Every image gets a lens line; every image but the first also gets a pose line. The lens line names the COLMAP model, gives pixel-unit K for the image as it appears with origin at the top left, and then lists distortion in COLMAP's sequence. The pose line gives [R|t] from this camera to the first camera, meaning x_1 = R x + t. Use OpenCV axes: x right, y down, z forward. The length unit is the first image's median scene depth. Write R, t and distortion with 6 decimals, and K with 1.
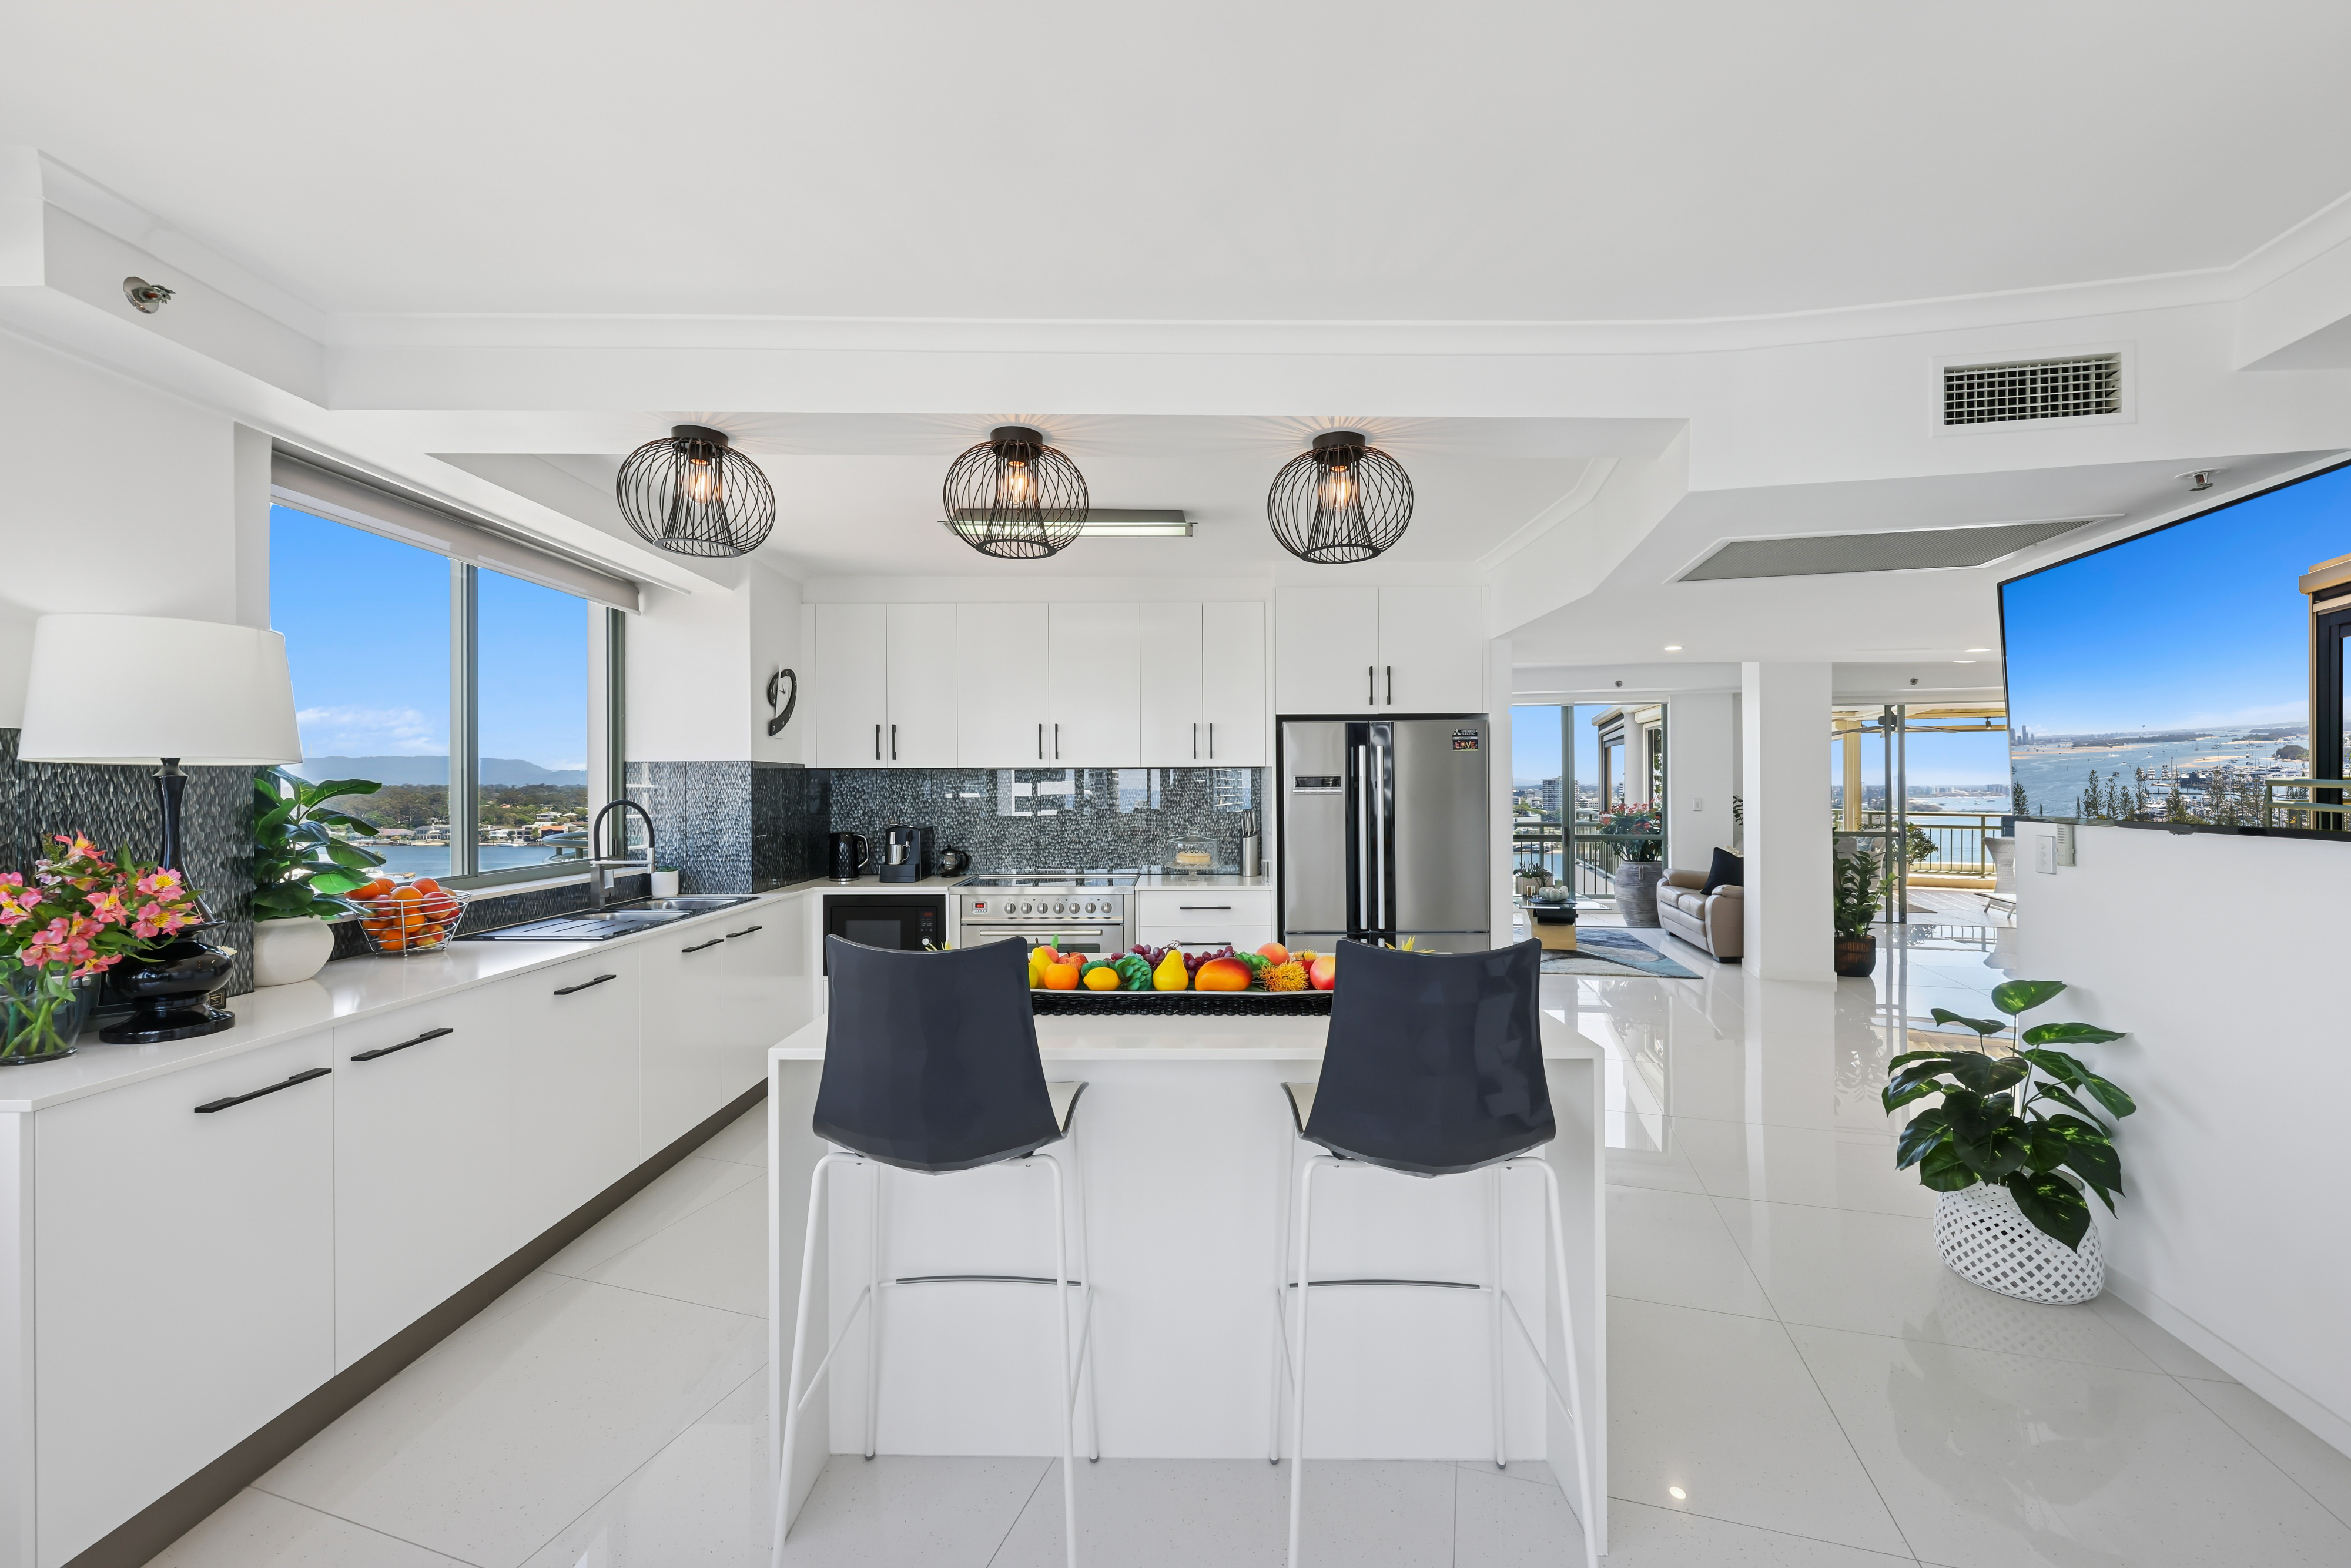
lens RADIAL K [[947.9, 0, 1173.4], [0, 947.9, 786.0], [0, 0, 1]] dist [-0.002241, 0.000398]
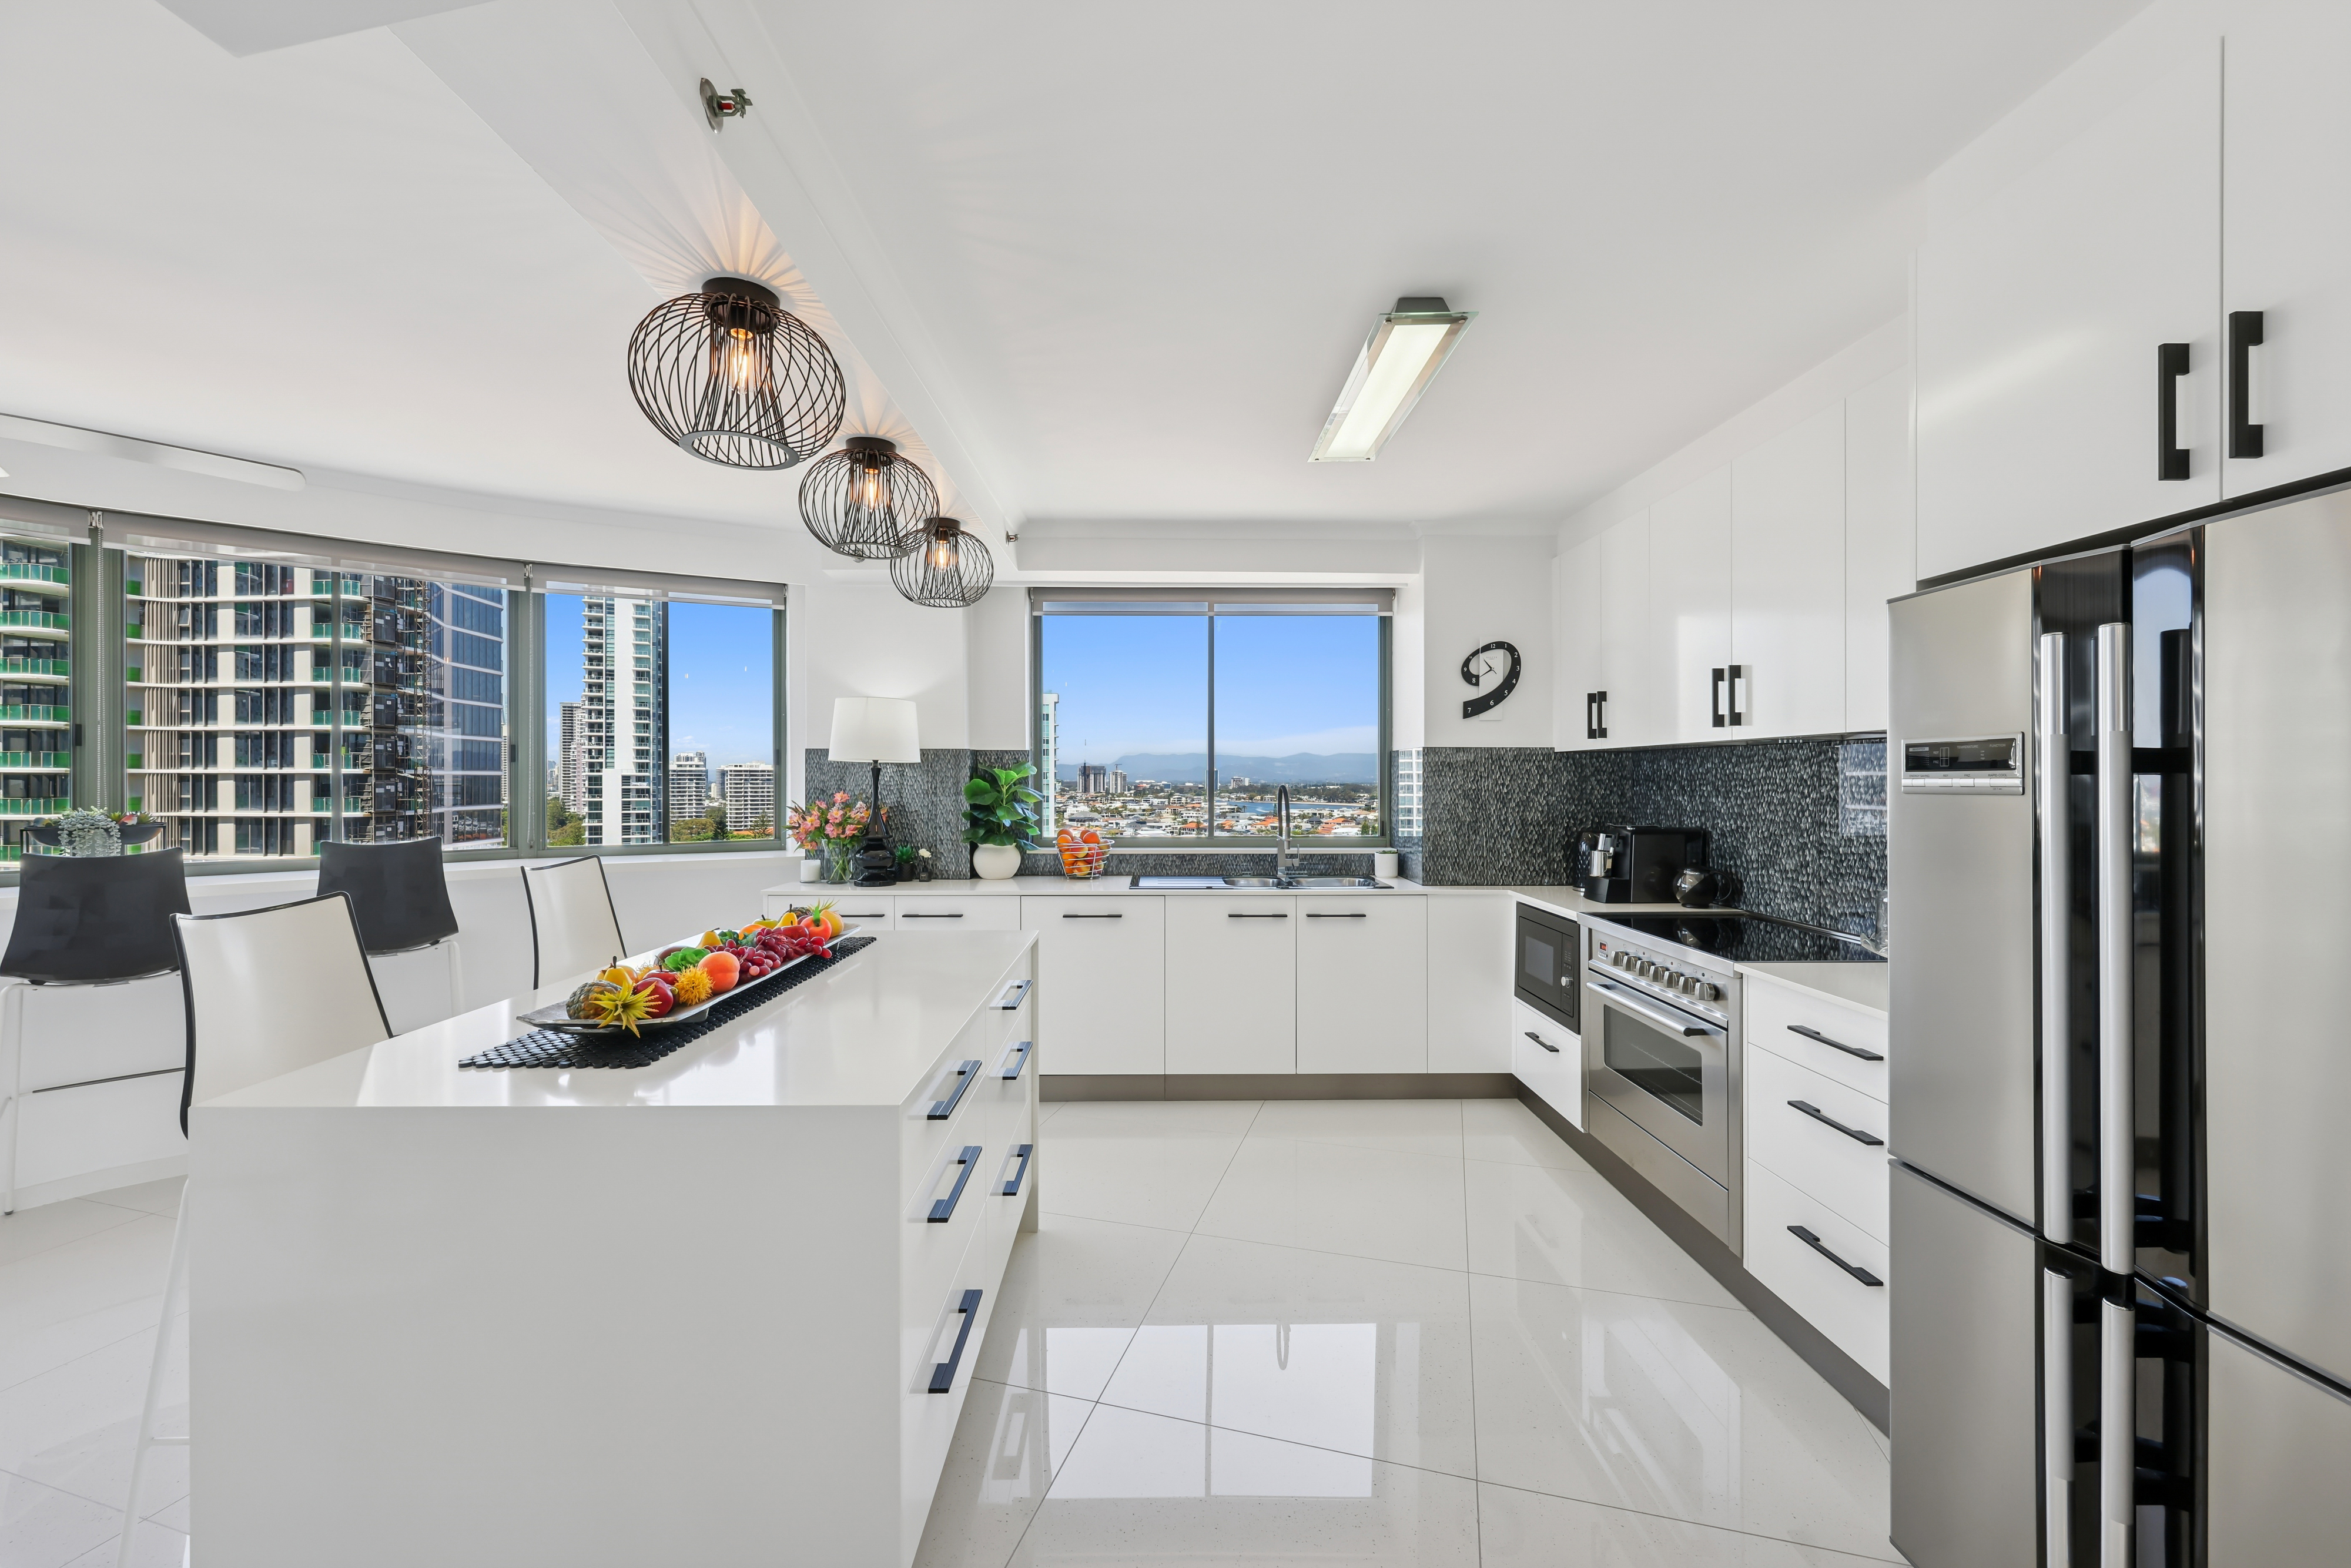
lens RADIAL K [[947.9, 0, 1169.1], [0, 947.9, 774.9], [0, 0, 1]] dist [-0.002241, 0.000398]
pose [[0.001966, -0.001884, -0.999996, 0.693856], [-0.000756, 0.999998, -0.001885, 0.005111], [0.999998, 0.000760, 0.001965, 0.987035]]
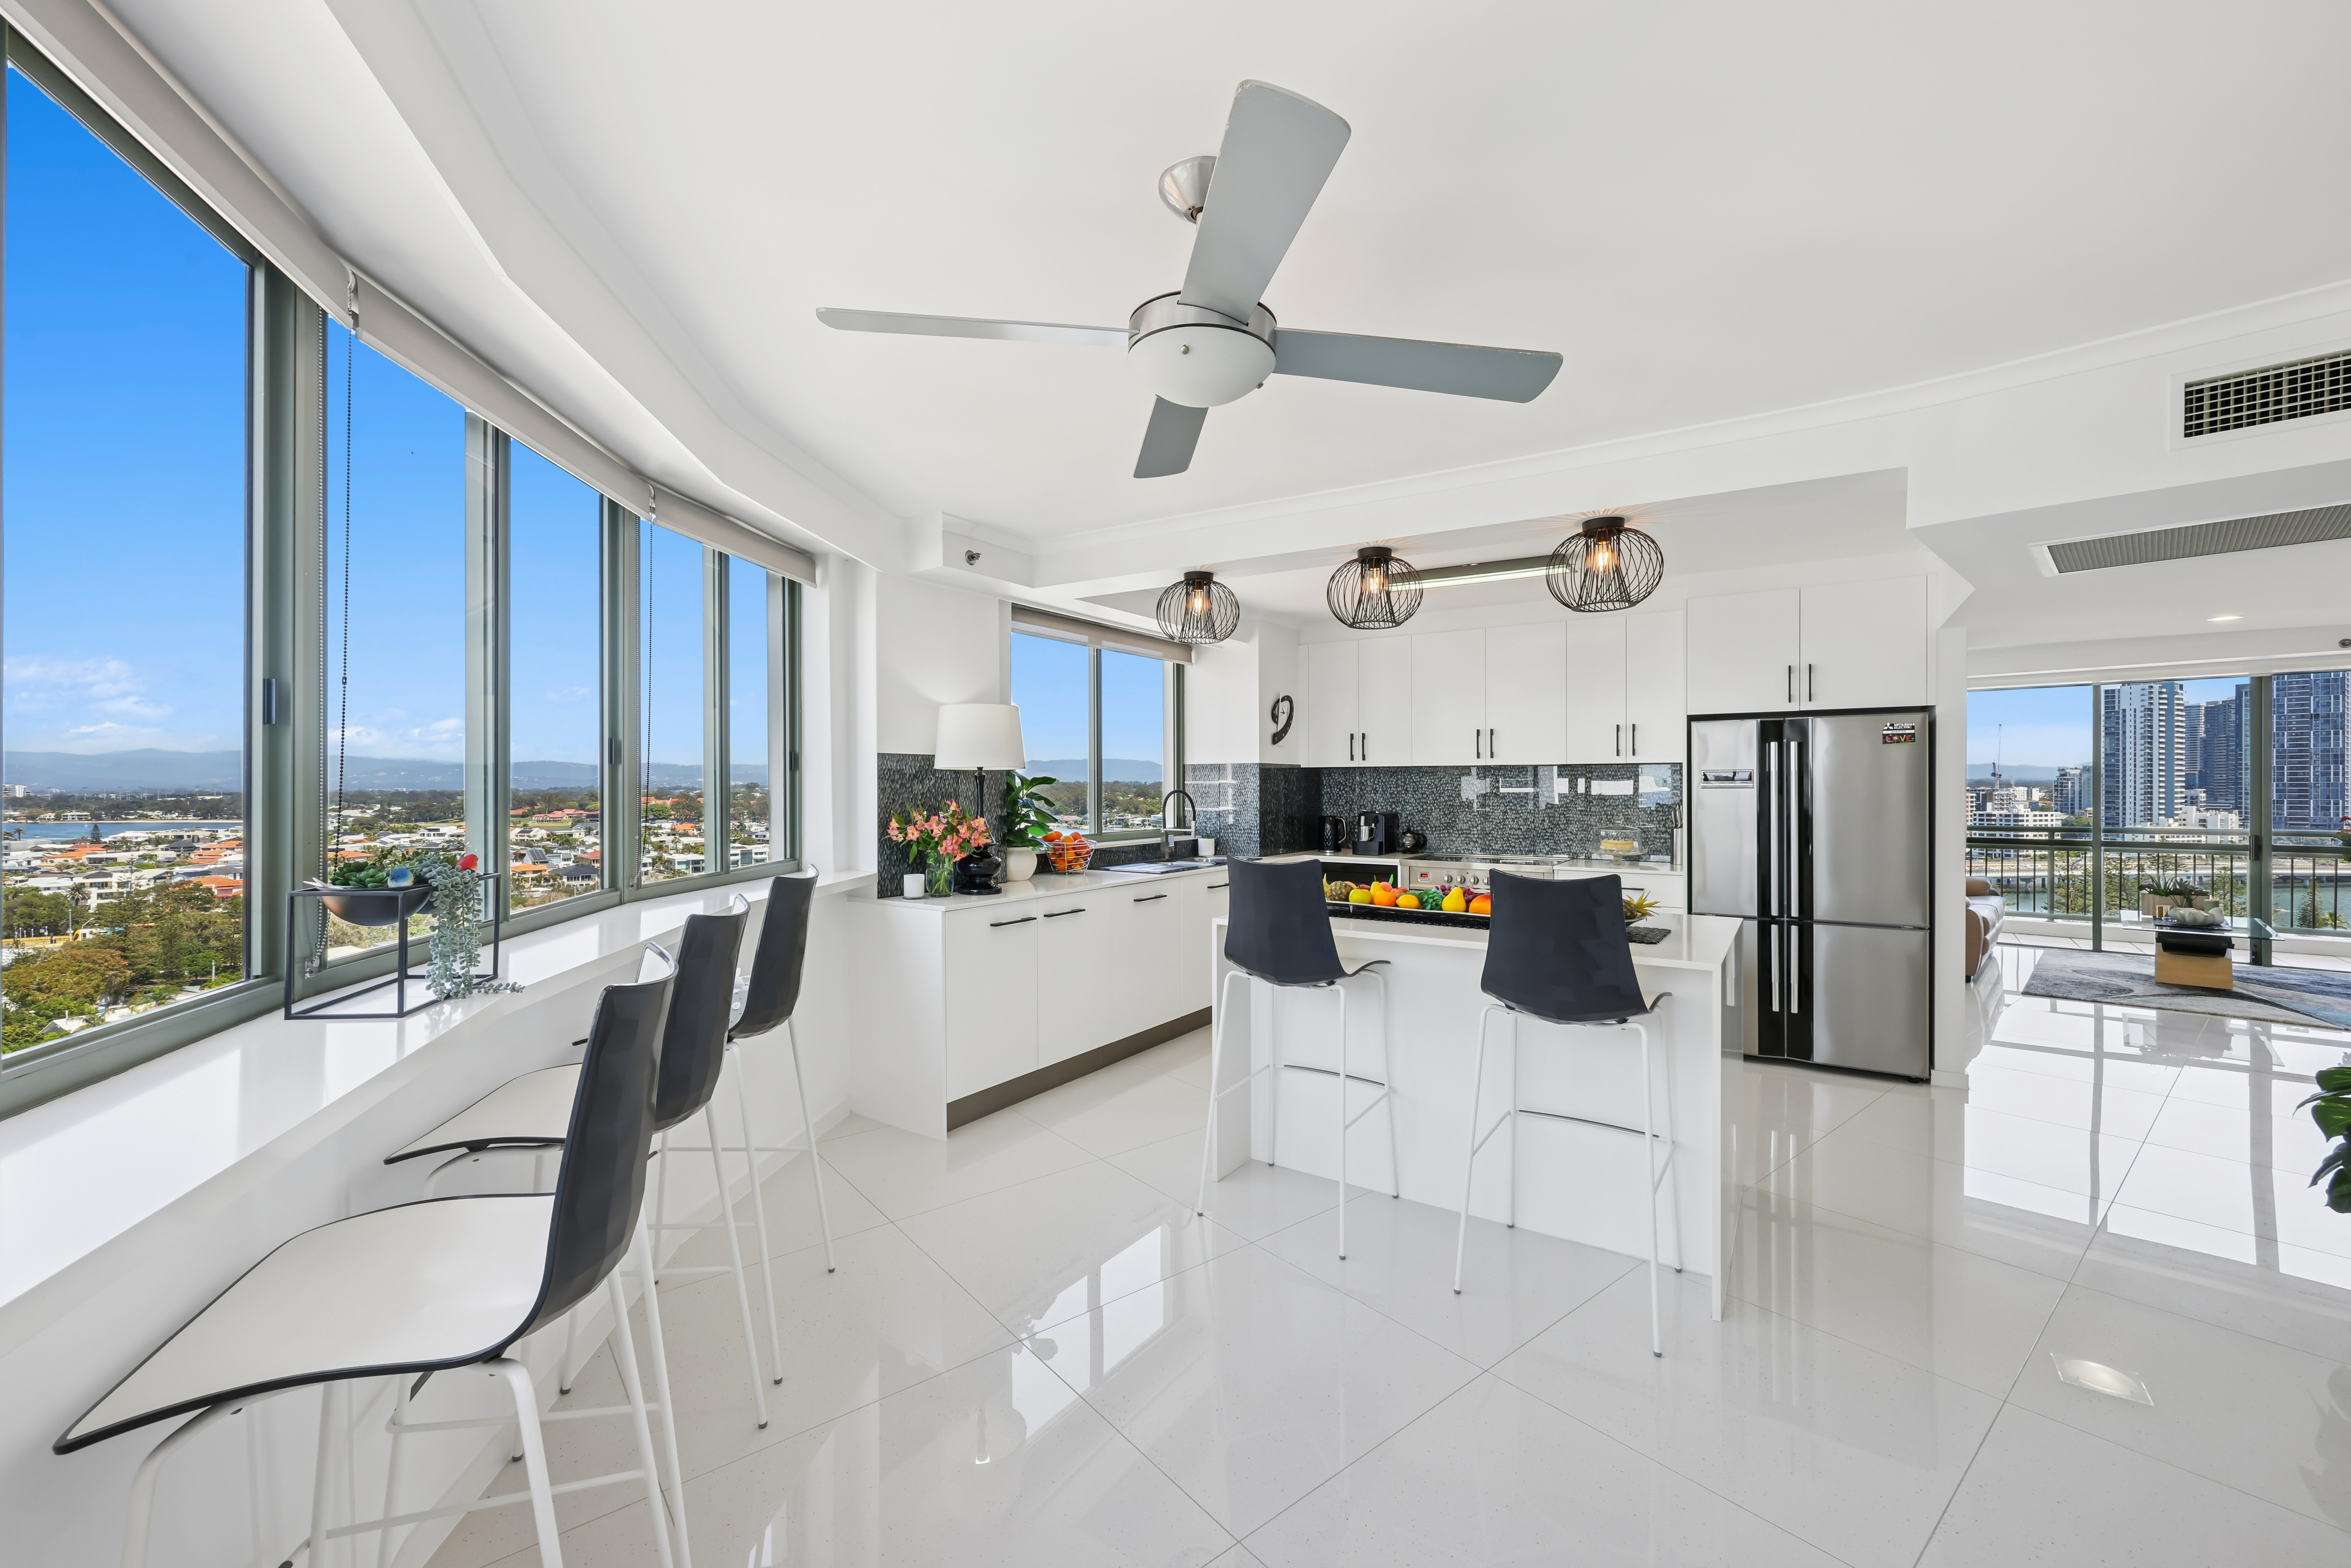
lens RADIAL K [[947.9, 0, 1174.0], [0, 947.9, 788.3], [0, 0, 1]] dist [-0.002241, 0.000398]
pose [[0.836401, 0.002765, -0.548111, 0.302070], [0.000357, 0.999984, 0.005589, 0.004571], [0.548118, -0.004870, 0.836387, -0.344732]]
